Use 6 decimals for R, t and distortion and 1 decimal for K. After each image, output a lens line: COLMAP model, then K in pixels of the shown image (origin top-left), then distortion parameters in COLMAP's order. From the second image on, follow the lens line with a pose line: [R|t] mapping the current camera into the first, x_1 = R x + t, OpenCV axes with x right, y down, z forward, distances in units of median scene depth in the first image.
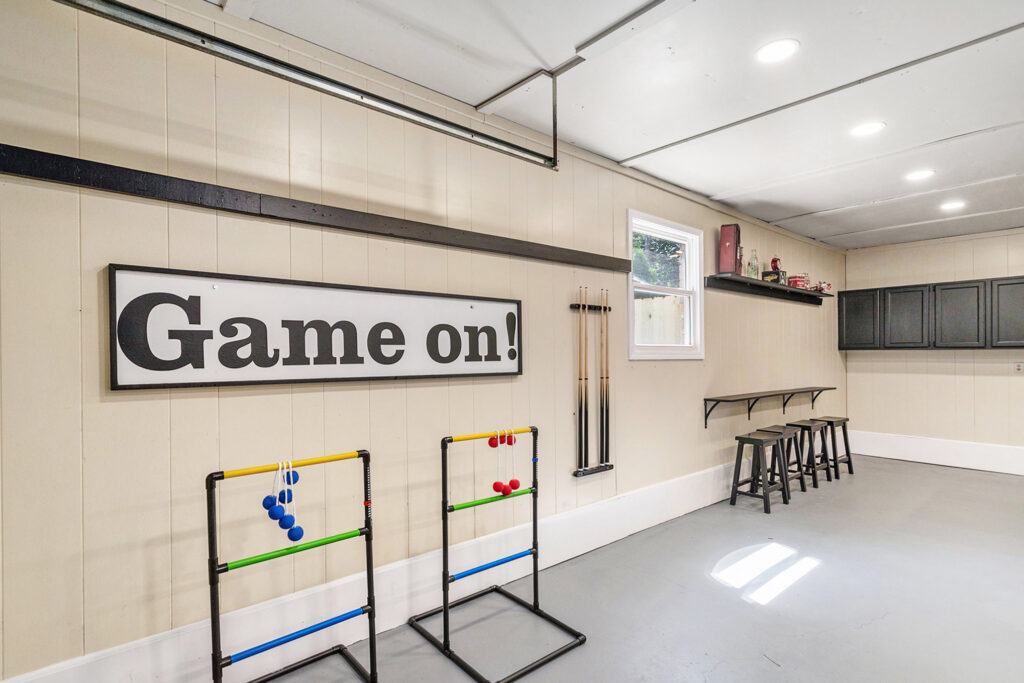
lens RADIAL K [[495.3, 0, 514.7], [0, 495.3, 355.1], [0, 0, 1]] dist [0.000658, -0.000450]
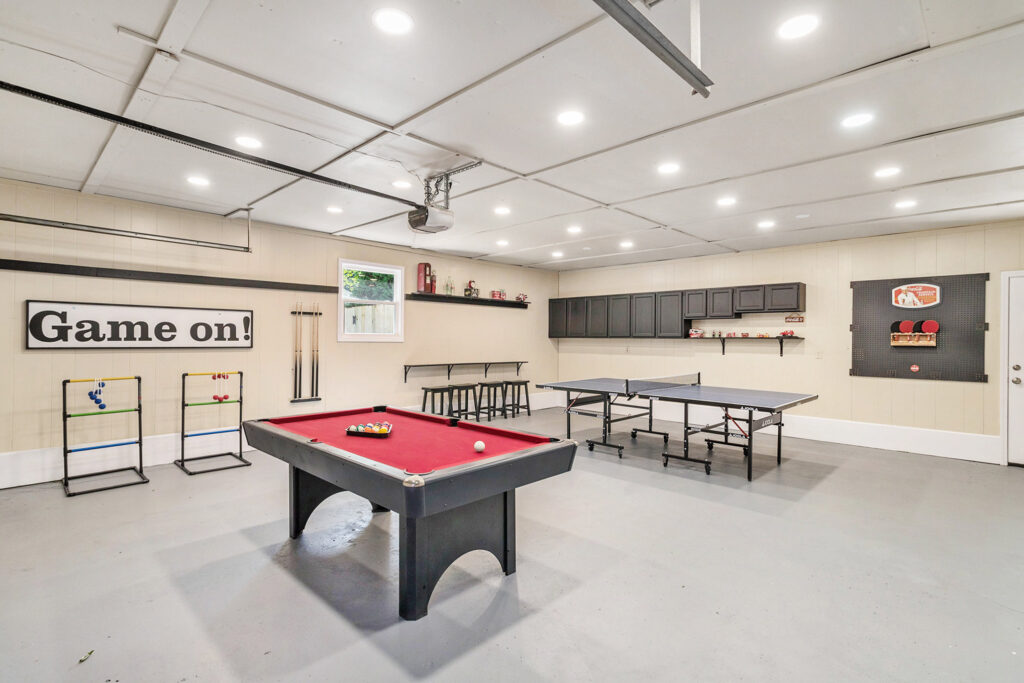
lens RADIAL K [[490.8, 0, 515.1], [0, 490.8, 335.5], [0, 0, 1]] dist [-0.000984, -0.000385]
pose [[0.996989, 0.011878, 0.076631, 1.101916], [-0.011123, 0.999885, -0.010272, -0.001712], [-0.076744, 0.009389, 0.997007, -1.253749]]
